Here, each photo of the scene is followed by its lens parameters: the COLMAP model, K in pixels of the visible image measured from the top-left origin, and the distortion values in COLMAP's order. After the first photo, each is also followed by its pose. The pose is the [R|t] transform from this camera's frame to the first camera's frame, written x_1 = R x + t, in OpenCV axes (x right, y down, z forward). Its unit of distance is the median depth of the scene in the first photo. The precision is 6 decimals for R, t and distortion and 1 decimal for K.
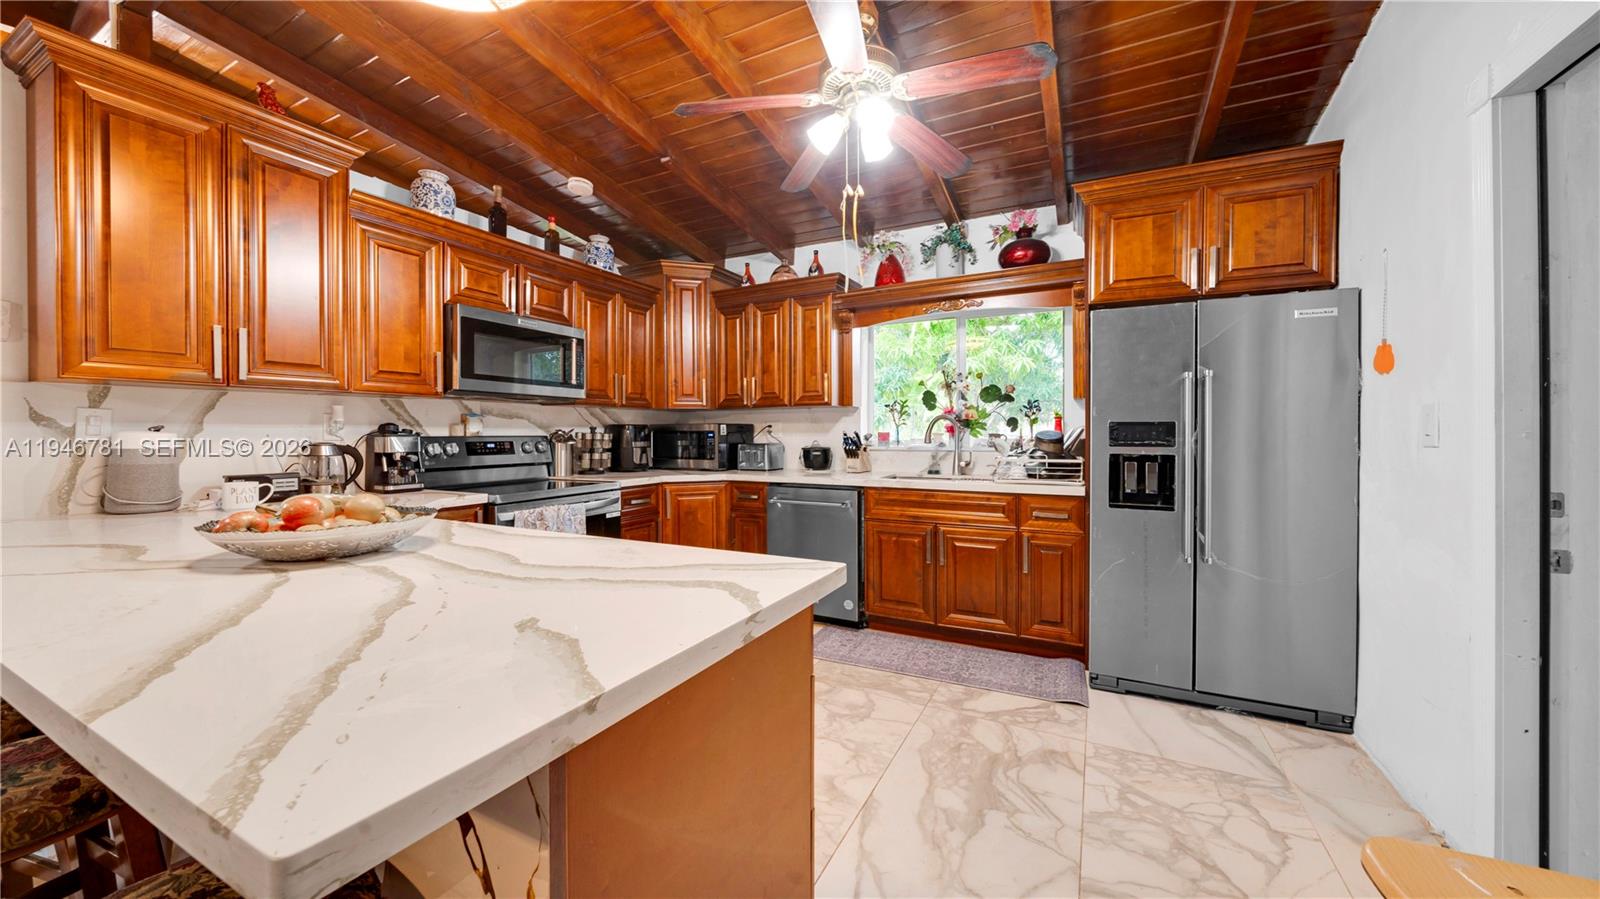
lens RADIAL K [[555.9, 0, 796.9], [0, 555.9, 436.6], [0, 0, 1]] dist [-0.007858, 0.000122]
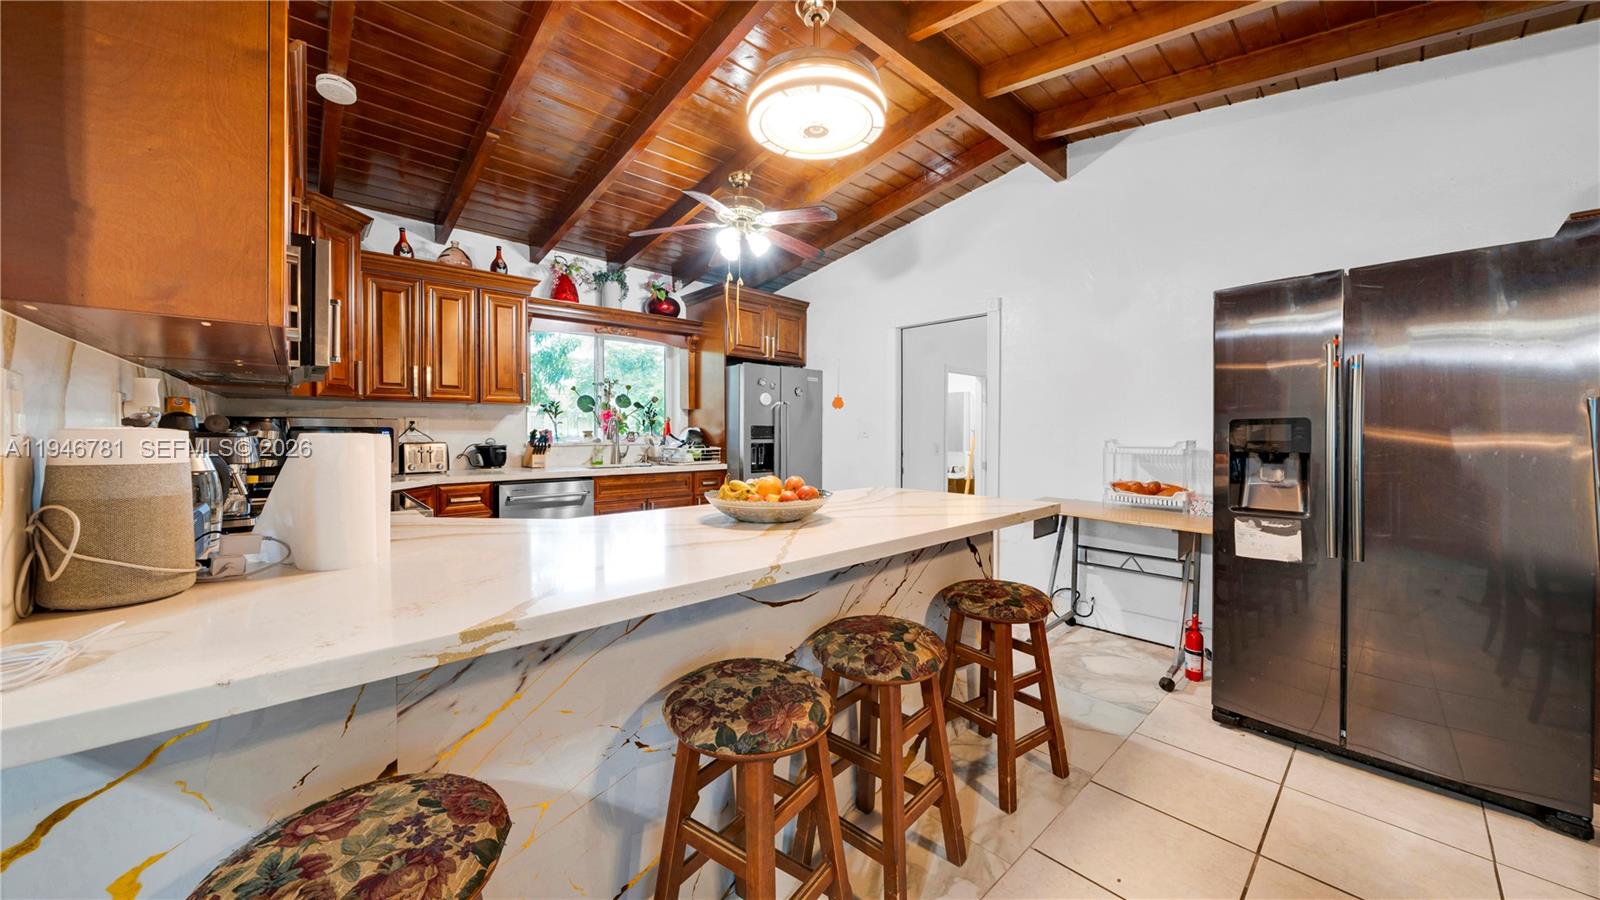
lens RADIAL K [[556.2, 0, 779.4], [0, 556.2, 438.1], [0, 0, 1]] dist [-0.015809, 0.000278]
pose [[0.348234, -0.006514, 0.937385, -0.847822], [0.003277, 0.999978, 0.005732, 0.003235], [-0.937402, 0.001076, 0.348248, 0.224864]]
